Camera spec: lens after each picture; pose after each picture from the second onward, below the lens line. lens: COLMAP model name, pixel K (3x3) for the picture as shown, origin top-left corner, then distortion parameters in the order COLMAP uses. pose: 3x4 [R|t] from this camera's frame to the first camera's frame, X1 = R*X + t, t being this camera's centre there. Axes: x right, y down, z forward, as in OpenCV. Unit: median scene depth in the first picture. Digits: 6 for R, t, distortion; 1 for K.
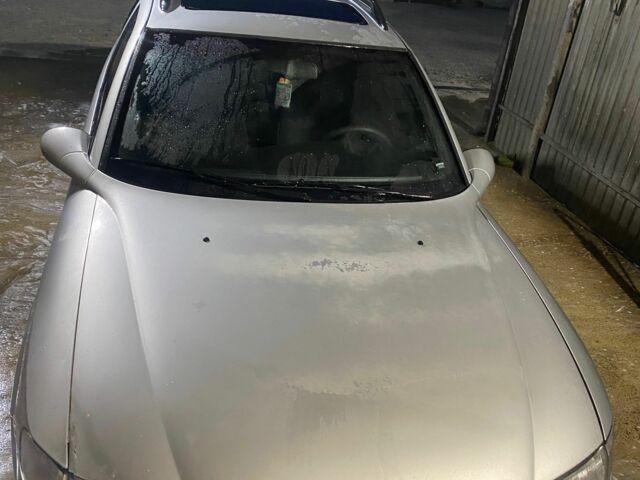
lens RADIAL K [[630.5, 0, 320.0], [0, 630.5, 240.0], [0, 0, 1]] dist [0.001644, 0.008775]
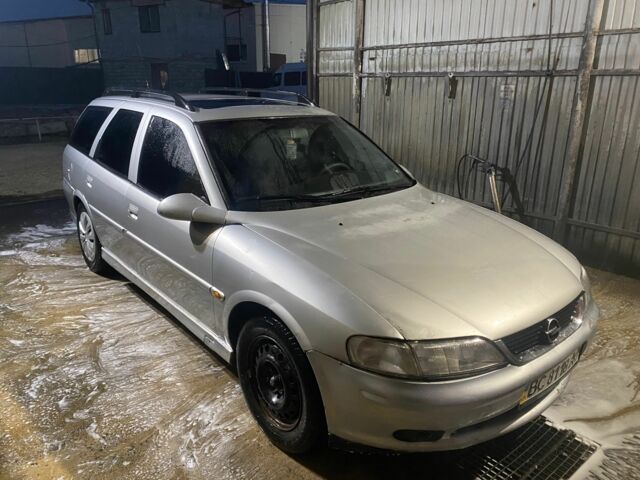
lens RADIAL K [[473.4, 0, 320.0], [0, 473.4, 240.0], [0, 0, 1]] dist [0.011856, -0.000592]
pose [[0.877227, -0.256044, 0.406097, -0.402811], [0.309698, 0.948168, -0.071171, 0.058343], [-0.366825, 0.188201, 0.911054, -0.017660]]
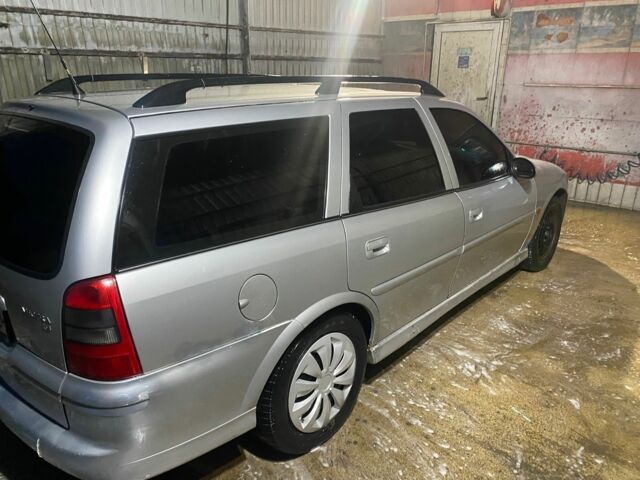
lens RADIAL K [[473.4, 0, 320.0], [0, 473.4, 240.0], [0, 0, 1]] dist [0.011856, -0.000592]
pose [[-0.555797, -0.398528, 0.729565, -0.782135], [0.326446, 0.702477, 0.632423, -0.708567], [-0.764541, 0.589662, -0.260337, 1.323613]]
